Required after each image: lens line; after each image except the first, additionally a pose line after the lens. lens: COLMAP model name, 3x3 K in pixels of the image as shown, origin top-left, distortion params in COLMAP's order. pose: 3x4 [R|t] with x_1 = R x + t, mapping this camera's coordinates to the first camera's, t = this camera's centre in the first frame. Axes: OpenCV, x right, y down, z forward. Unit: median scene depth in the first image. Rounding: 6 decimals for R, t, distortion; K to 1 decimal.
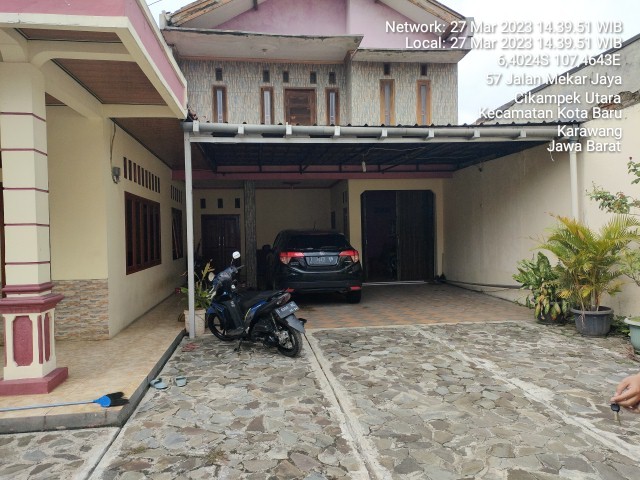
lens RADIAL K [[470.1, 0, 320.0], [0, 470.1, 240.0], [0, 0, 1]] dist [0.063827, -0.056946]
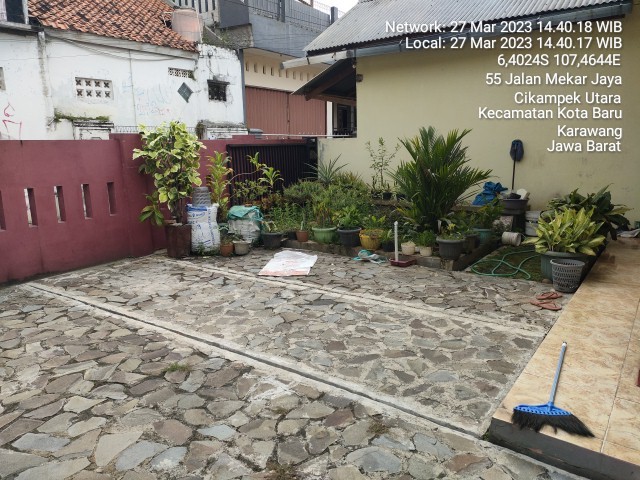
lens RADIAL K [[470.1, 0, 320.0], [0, 470.1, 240.0], [0, 0, 1]] dist [0.063827, -0.056946]
pose [[-0.701121, 0.169794, -0.692531, 0.094834], [0.010384, 0.973563, 0.228183, -0.004716], [0.712967, 0.152792, -0.684348, 0.962033]]
